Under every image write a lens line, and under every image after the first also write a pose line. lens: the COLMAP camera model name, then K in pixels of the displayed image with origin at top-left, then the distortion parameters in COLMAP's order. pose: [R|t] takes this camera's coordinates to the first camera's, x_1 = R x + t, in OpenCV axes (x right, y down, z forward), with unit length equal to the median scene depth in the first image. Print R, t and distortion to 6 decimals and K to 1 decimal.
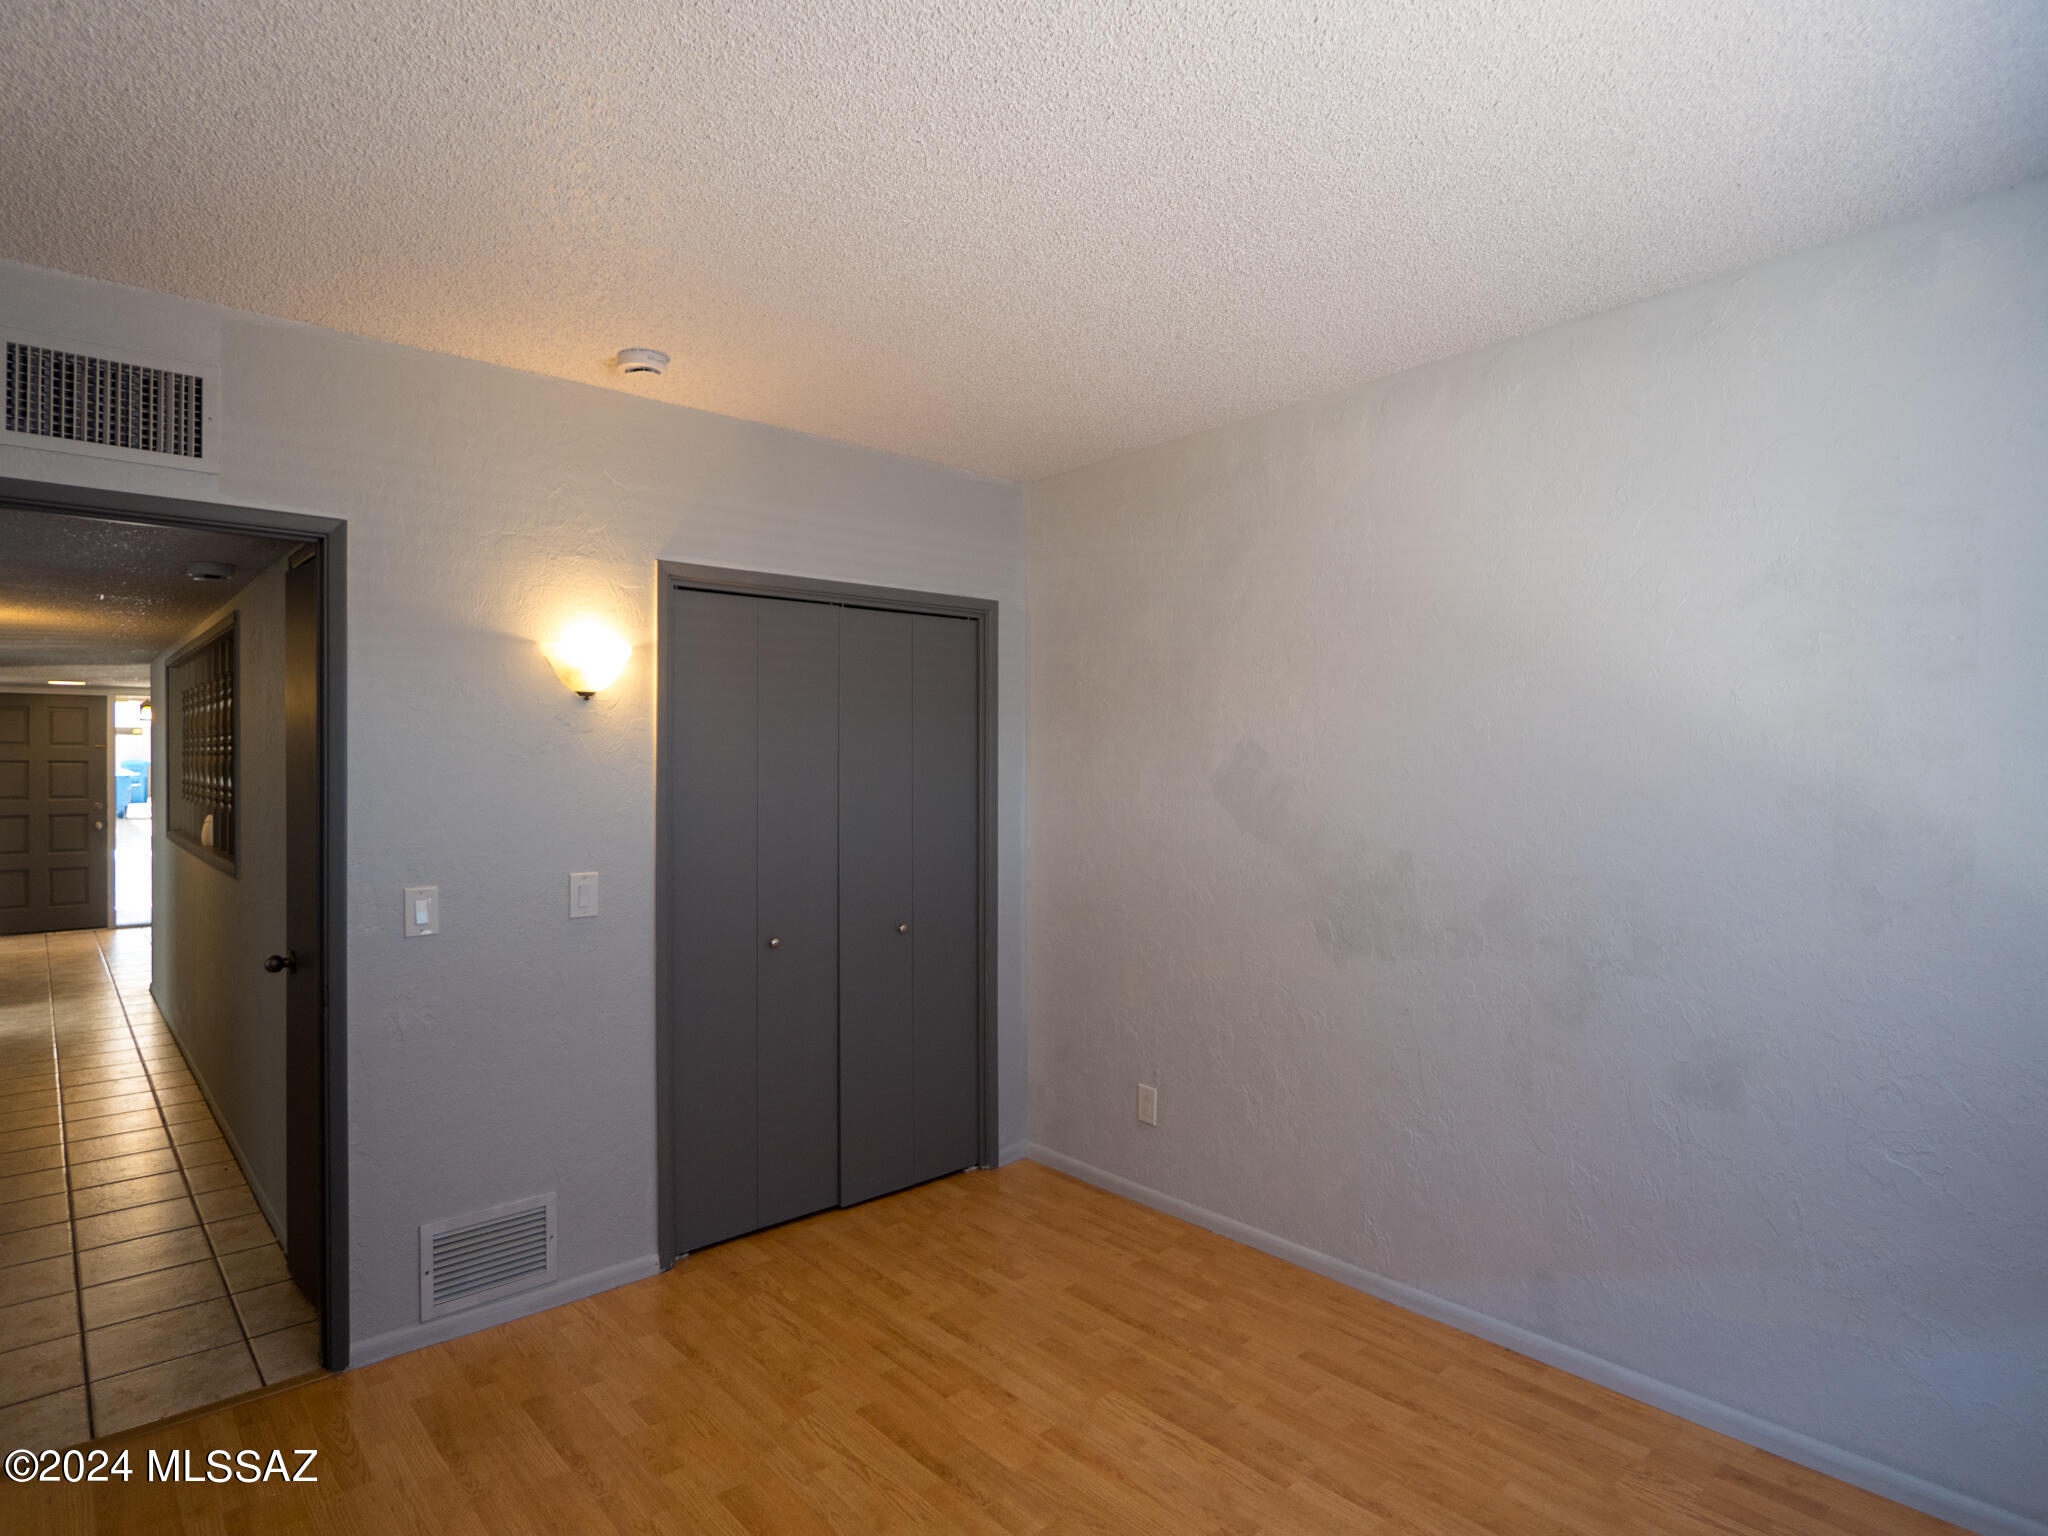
lens RADIAL K [[1124.2, 0, 1026.0], [0, 1124.2, 751.1], [0, 0, 1]] dist [-0.018713, 0.002777]
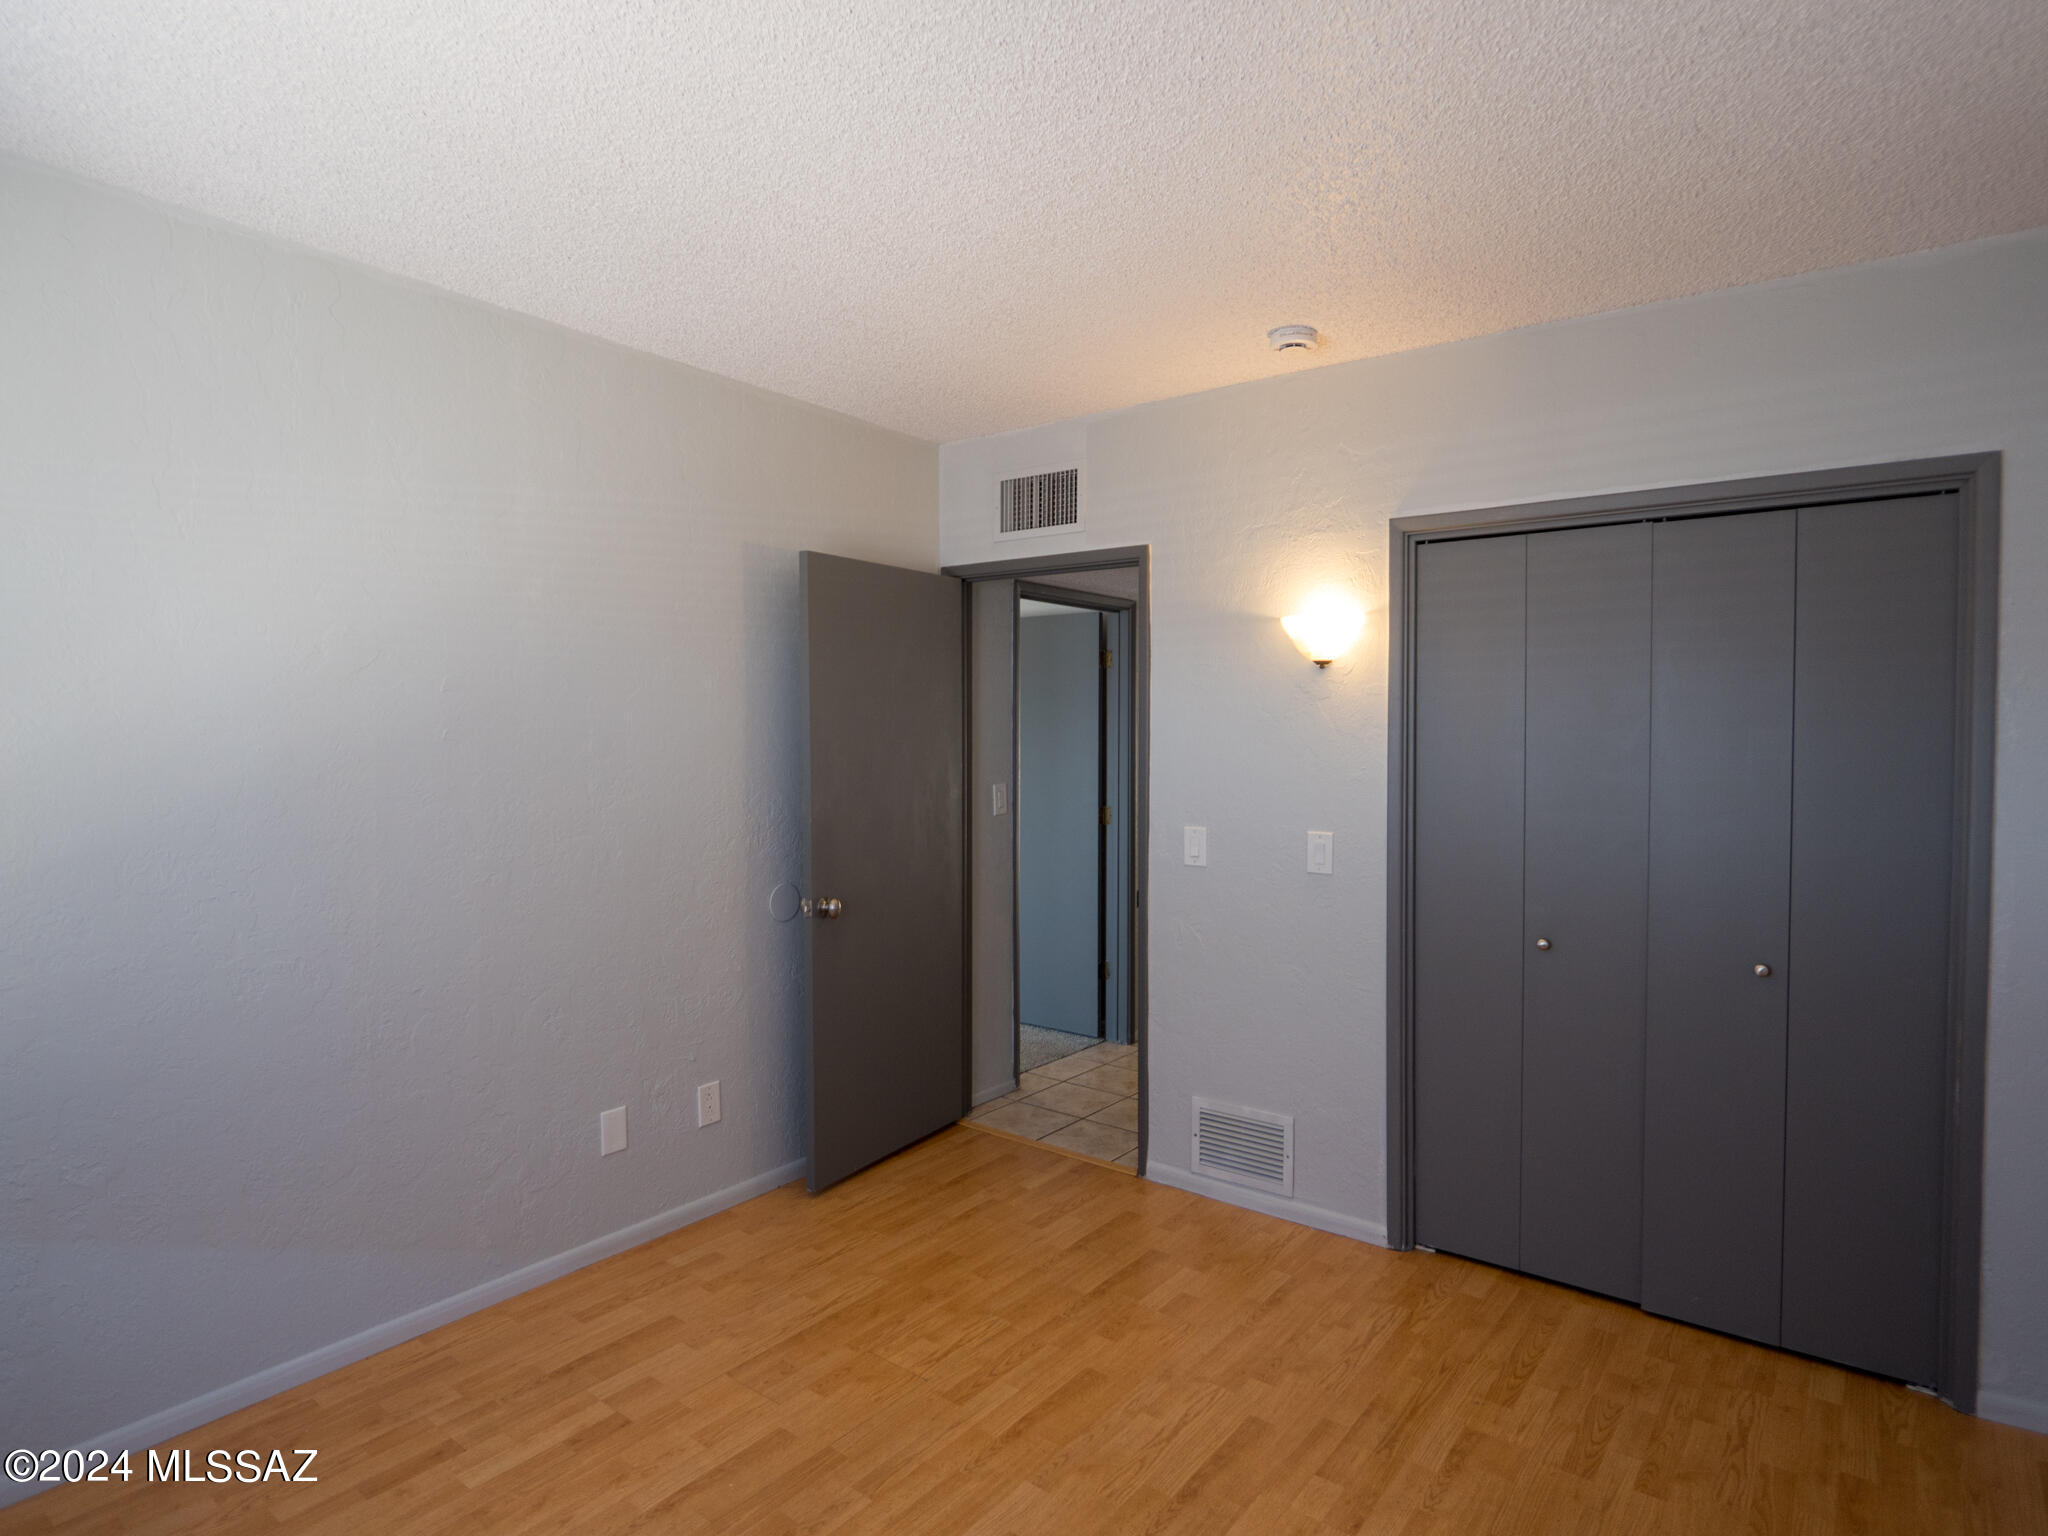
lens RADIAL K [[1124.2, 0, 1005.3], [0, 1124.2, 750.9], [0, 0, 1]] dist [-0.018713, 0.002777]
pose [[0.167890, 0.022680, -0.985545, 0.631713], [0.006157, 0.999692, 0.024054, 0.004801], [0.985786, -0.010107, 0.167699, 0.558015]]
